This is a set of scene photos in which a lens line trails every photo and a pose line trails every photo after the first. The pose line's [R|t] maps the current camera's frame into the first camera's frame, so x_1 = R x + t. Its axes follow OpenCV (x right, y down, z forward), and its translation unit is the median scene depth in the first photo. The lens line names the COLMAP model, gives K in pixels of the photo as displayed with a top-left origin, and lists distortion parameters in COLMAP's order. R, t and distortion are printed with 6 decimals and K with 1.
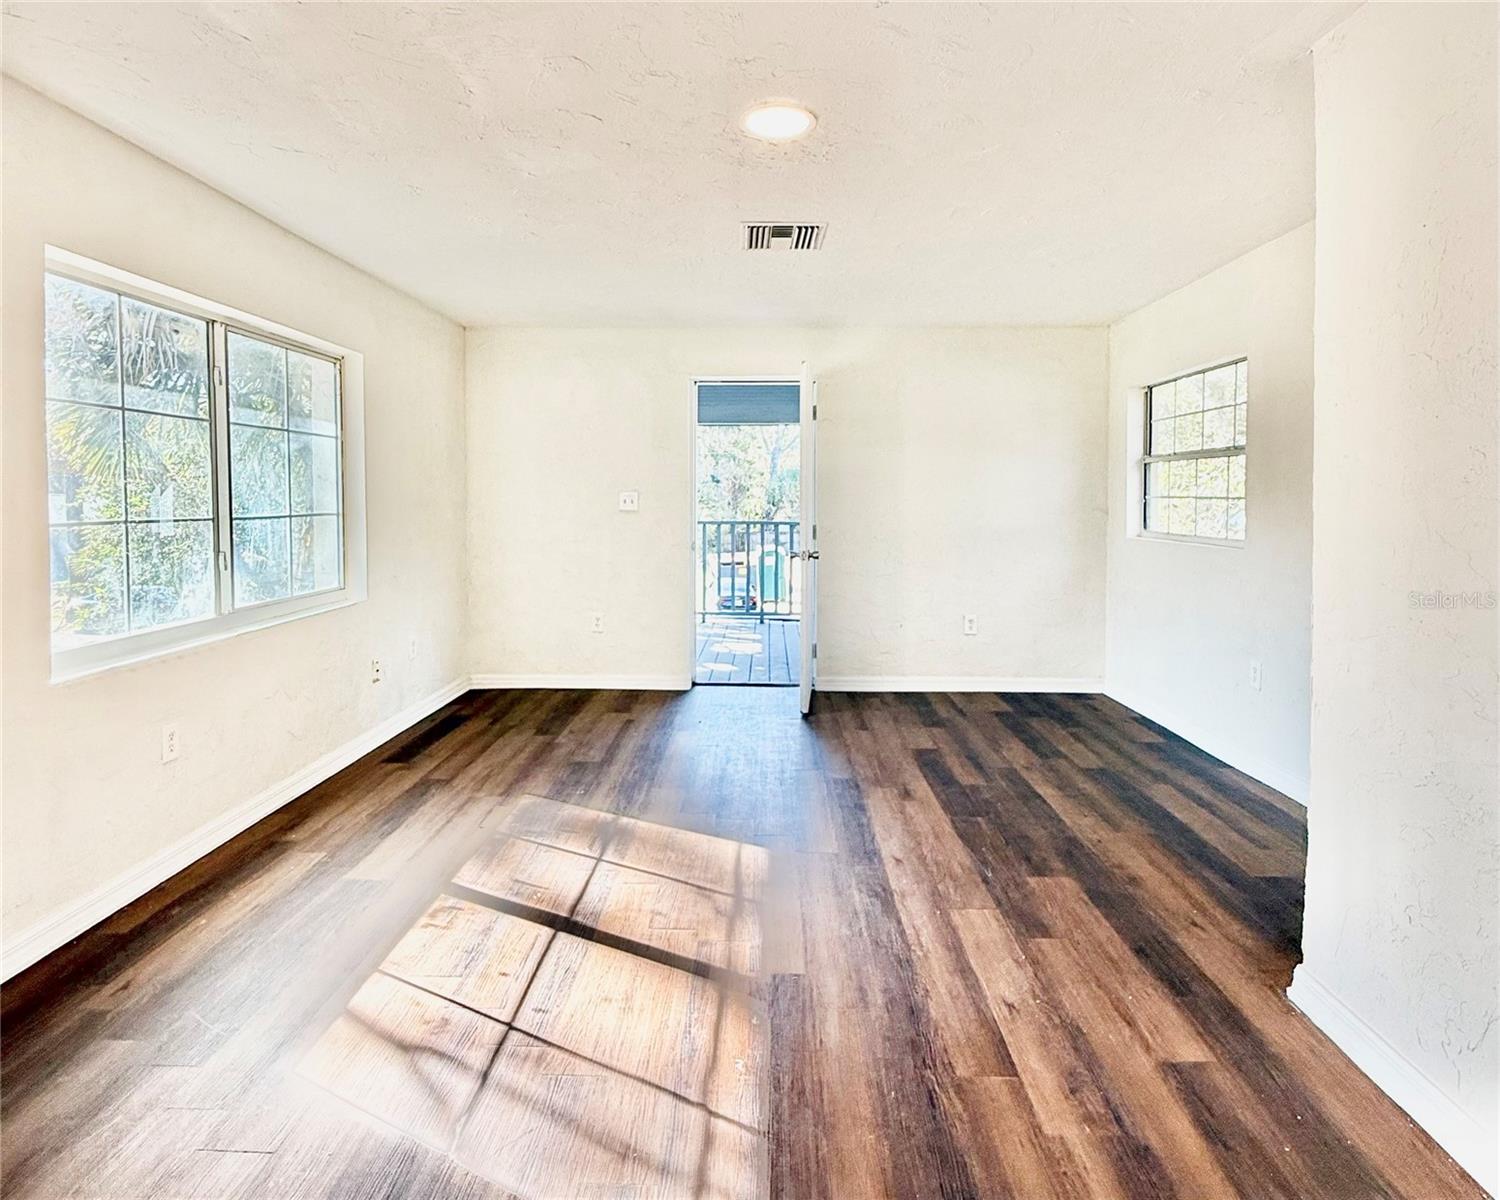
lens RADIAL K [[802.4, 0, 738.5], [0, 802.4, 537.4], [0, 0, 1]] dist [-0.001786, 0.000089]
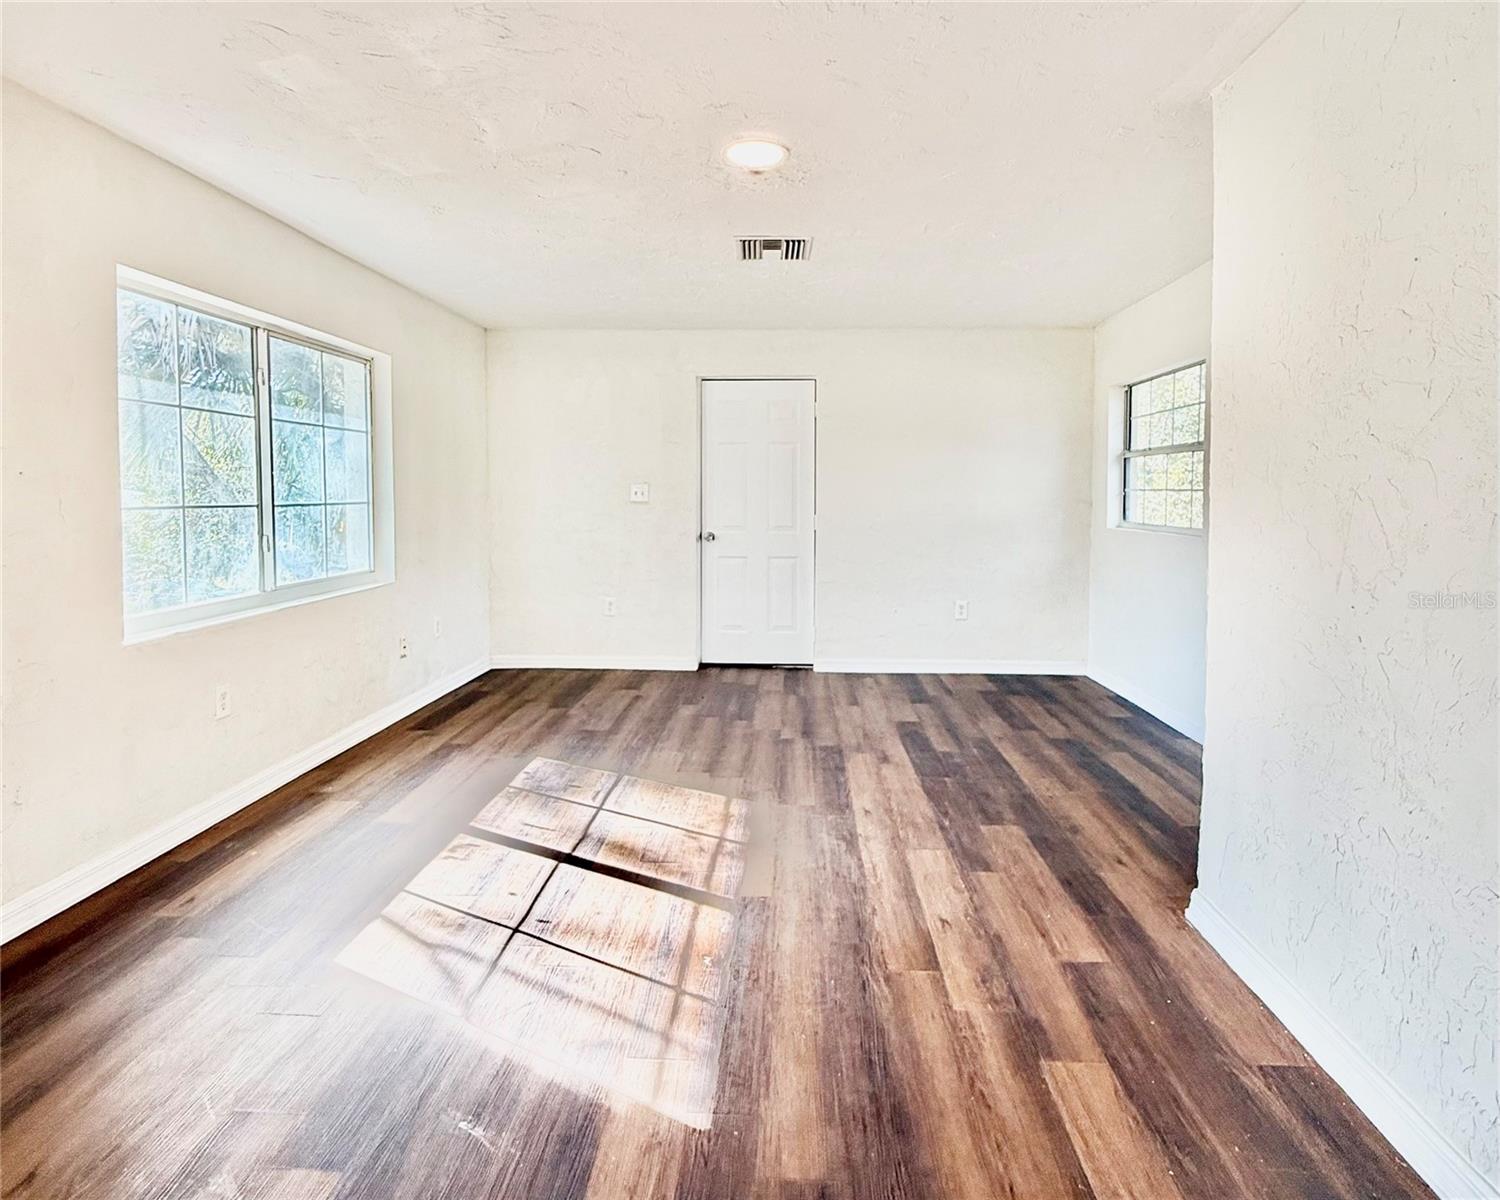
lens RADIAL K [[796.8, 0, 750.2], [0, 796.8, 540.4], [0, 0, 1]] dist [0.000808, -0.000237]
pose [[0.999896, 0.003139, -0.014073, 0.053834], [-0.003003, 0.999949, 0.009654, 0.015300], [0.014103, -0.009611, 0.999854, -0.117520]]
